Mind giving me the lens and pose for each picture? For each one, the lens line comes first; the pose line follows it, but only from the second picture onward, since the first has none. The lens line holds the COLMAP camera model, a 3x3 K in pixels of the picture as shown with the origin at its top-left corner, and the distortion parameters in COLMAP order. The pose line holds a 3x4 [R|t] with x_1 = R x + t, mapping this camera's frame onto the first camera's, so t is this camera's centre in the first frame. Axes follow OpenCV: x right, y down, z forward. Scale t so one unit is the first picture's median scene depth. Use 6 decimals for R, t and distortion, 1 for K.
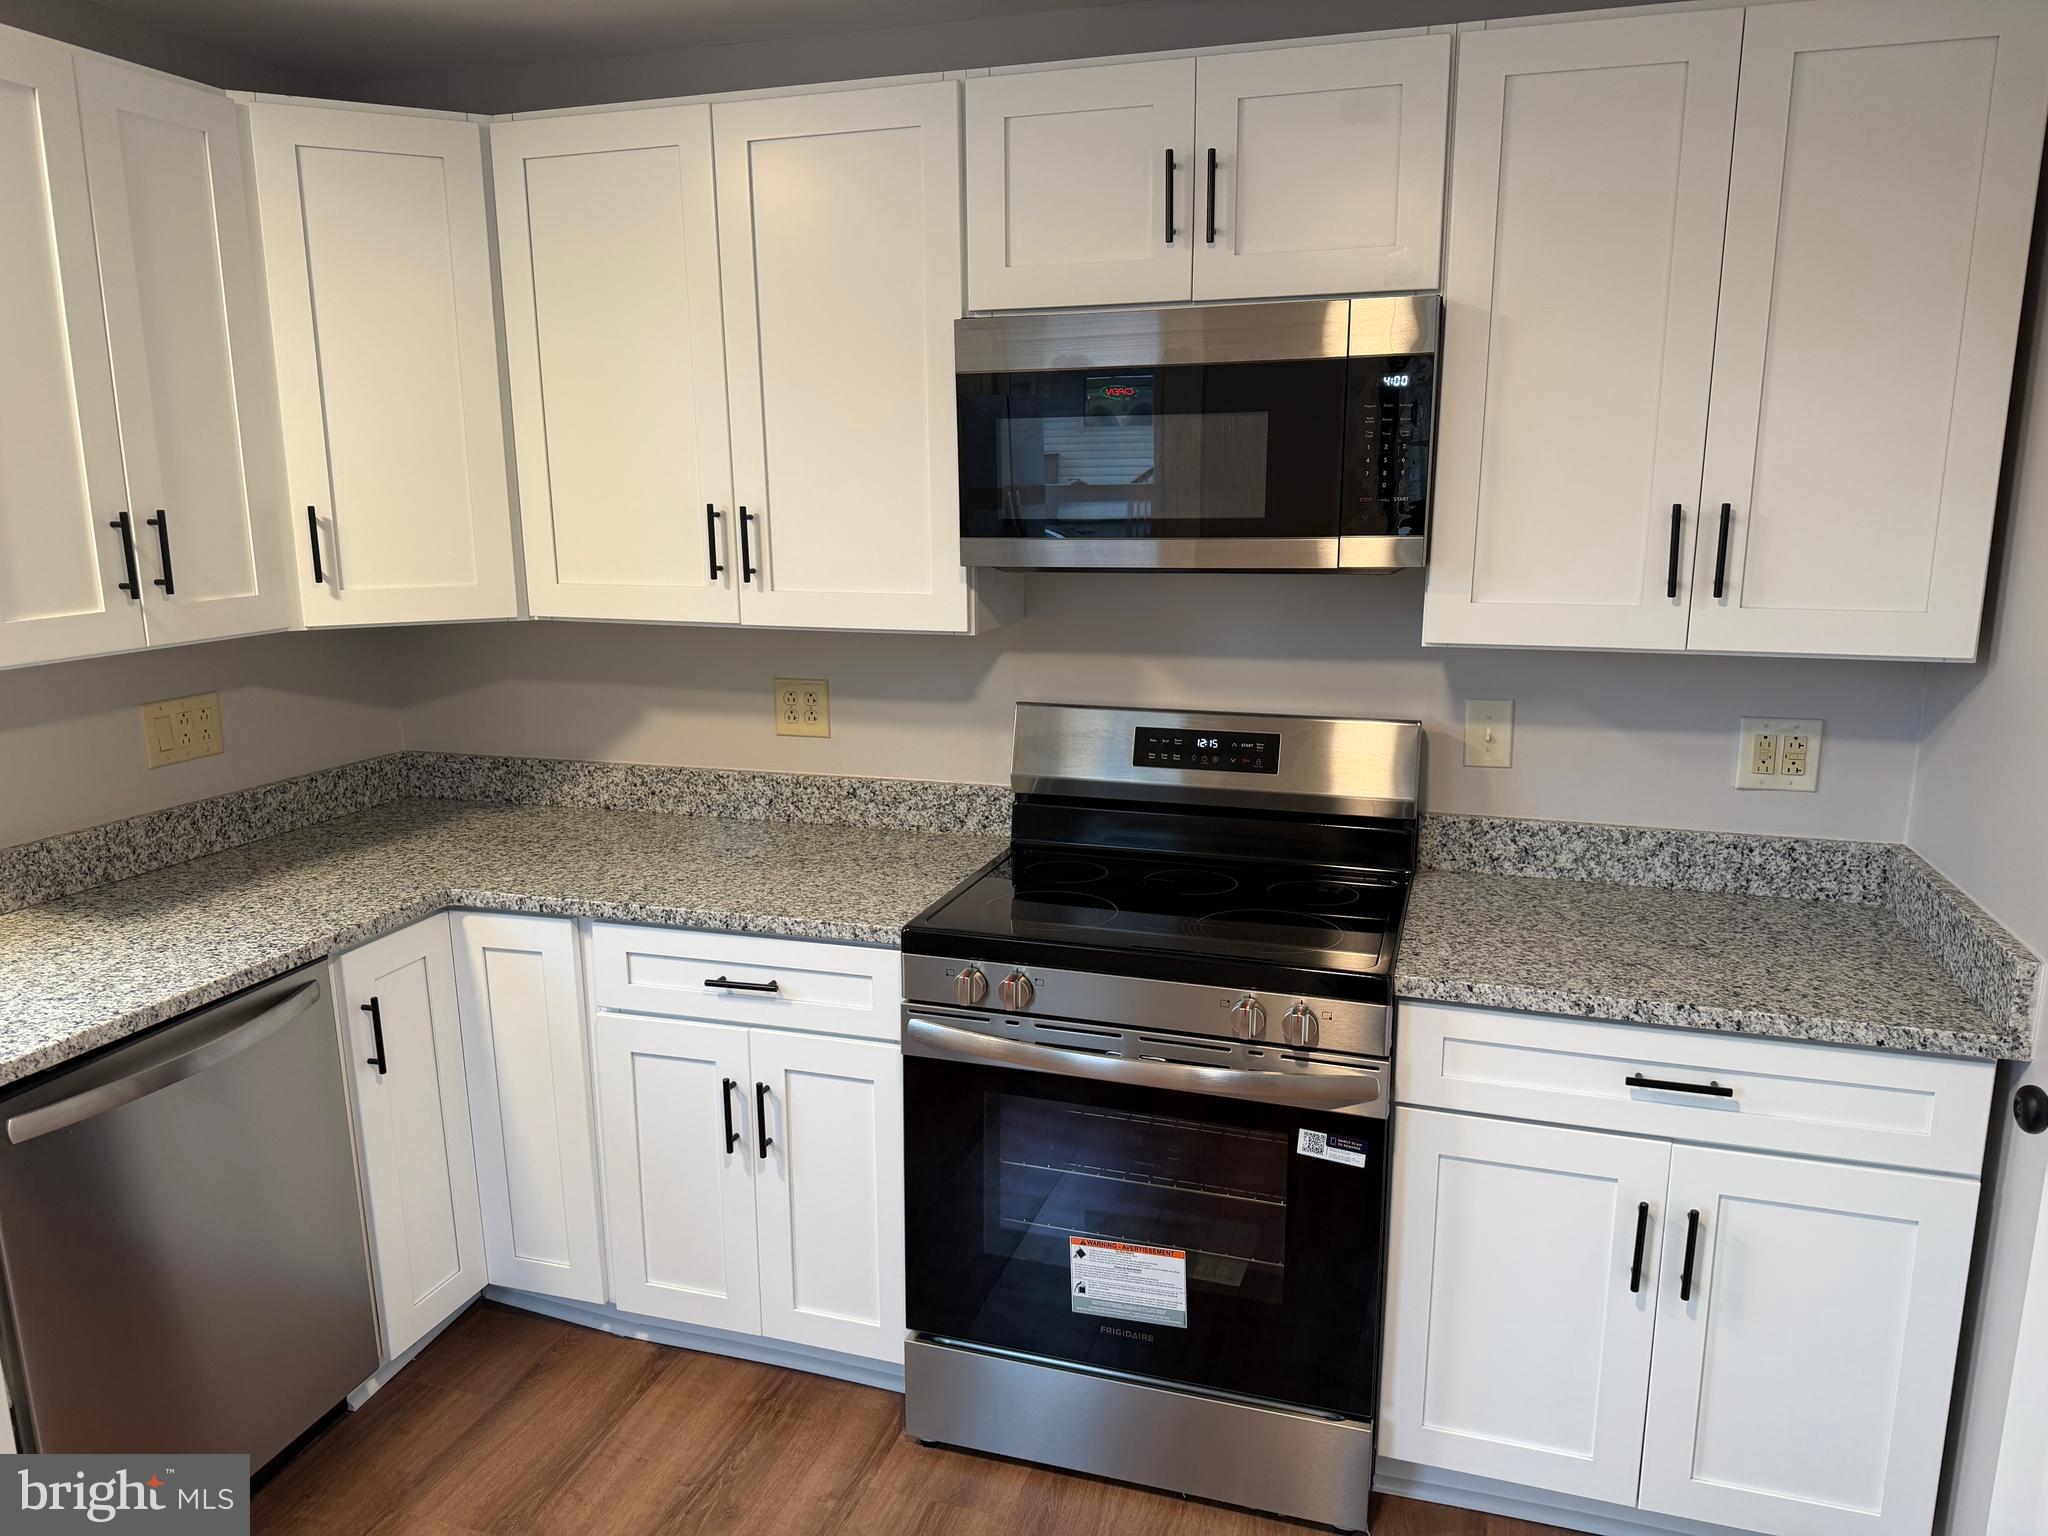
lens RADIAL K [[1452.7, 0, 1029.0], [0, 1452.7, 771.7], [0, 0, 1]] dist [0.012122, -0.009664]
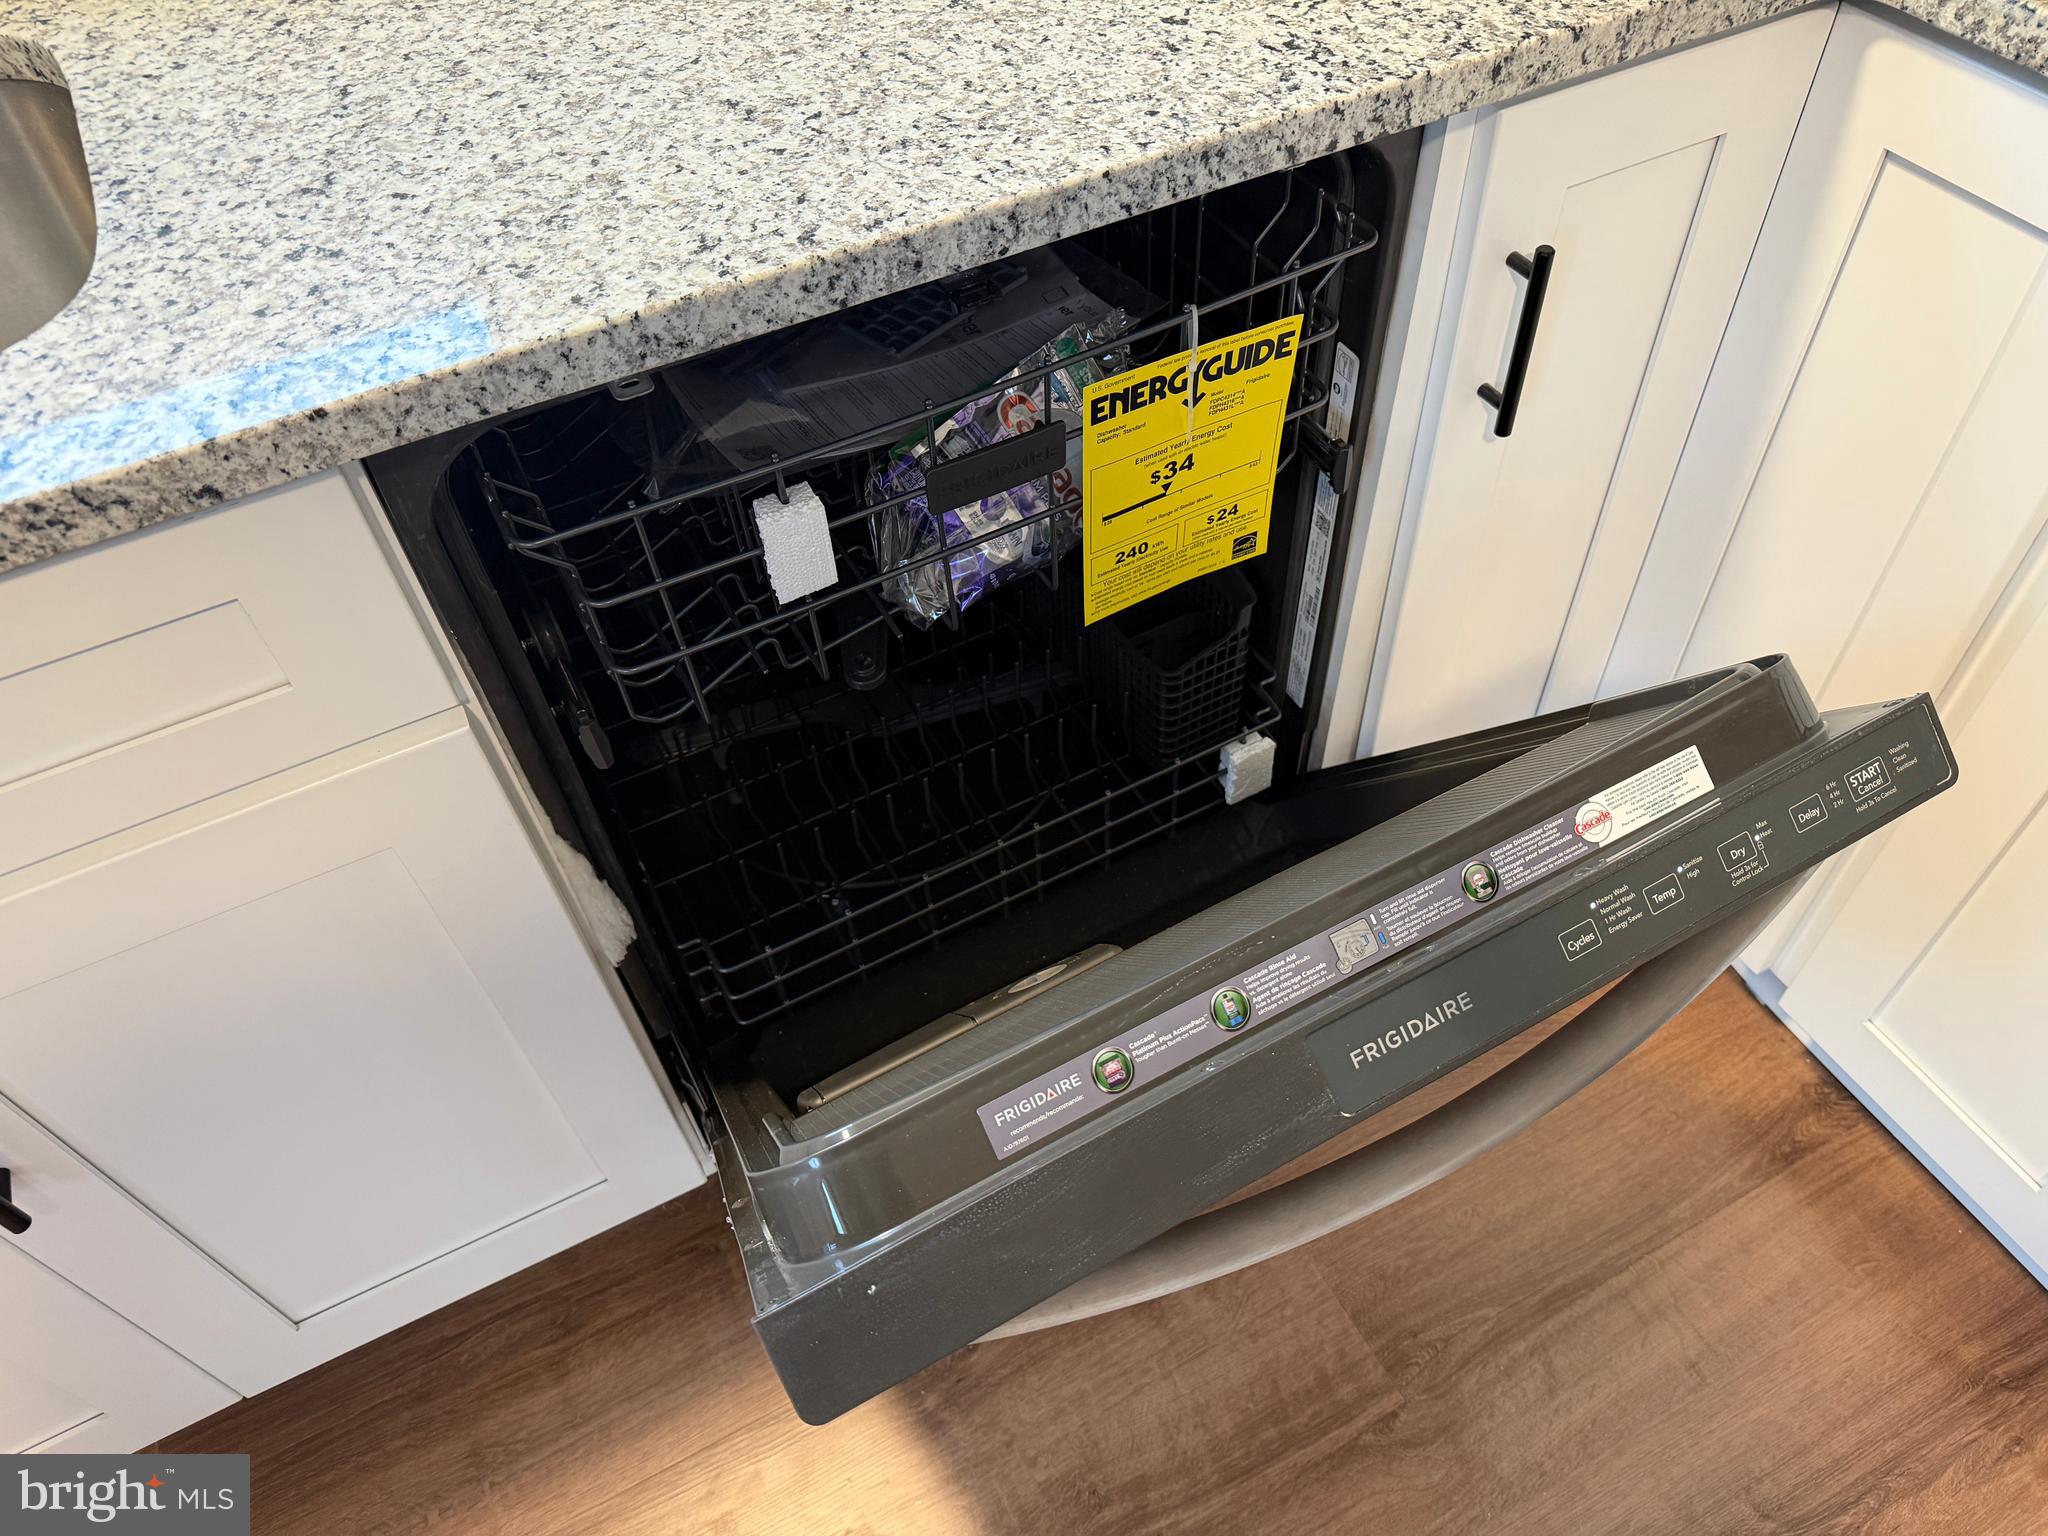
lens RADIAL K [[1452.7, 0, 1026.9], [0, 1452.7, 774.7], [0, 0, 1]] dist [0.012122, -0.009664]
pose [[0.694187, 0.538906, -0.477164, -0.332818], [-0.104954, 0.731615, 0.673591, 0.021777], [0.712102, -0.417517, 0.564438, 0.729268]]
